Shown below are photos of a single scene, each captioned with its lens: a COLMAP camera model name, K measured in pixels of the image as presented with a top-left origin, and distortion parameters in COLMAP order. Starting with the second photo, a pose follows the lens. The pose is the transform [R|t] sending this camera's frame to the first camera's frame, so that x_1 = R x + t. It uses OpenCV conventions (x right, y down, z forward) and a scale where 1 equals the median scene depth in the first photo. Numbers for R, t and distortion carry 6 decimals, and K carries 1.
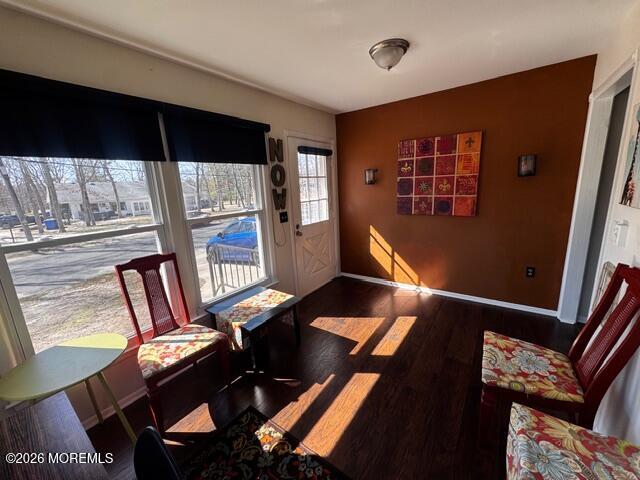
lens RADIAL K [[257.1, 0, 321.1], [0, 257.1, 239.9], [0, 0, 1]] dist [-0.013049, 0.000159]
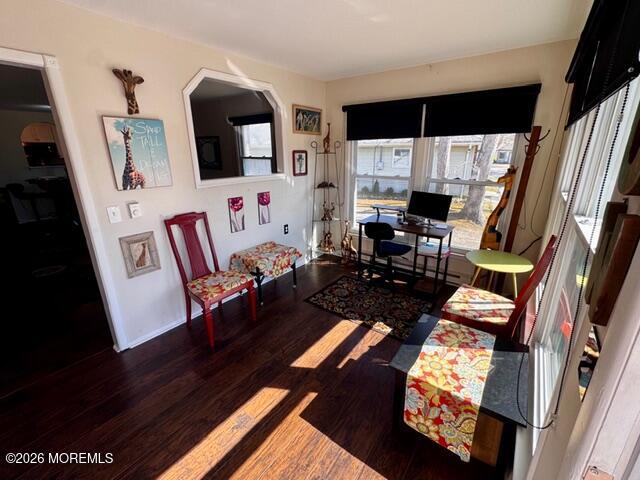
lens RADIAL K [[278.5, 0, 321.7], [0, 278.5, 238.8], [0, 0, 1]] dist [0.000003, 0.000001]
pose [[-0.997830, 0.053057, 0.038982, 0.049009], [0.065374, 0.868678, 0.491044, -0.419258], [-0.007809, 0.492527, -0.870262, 1.747415]]
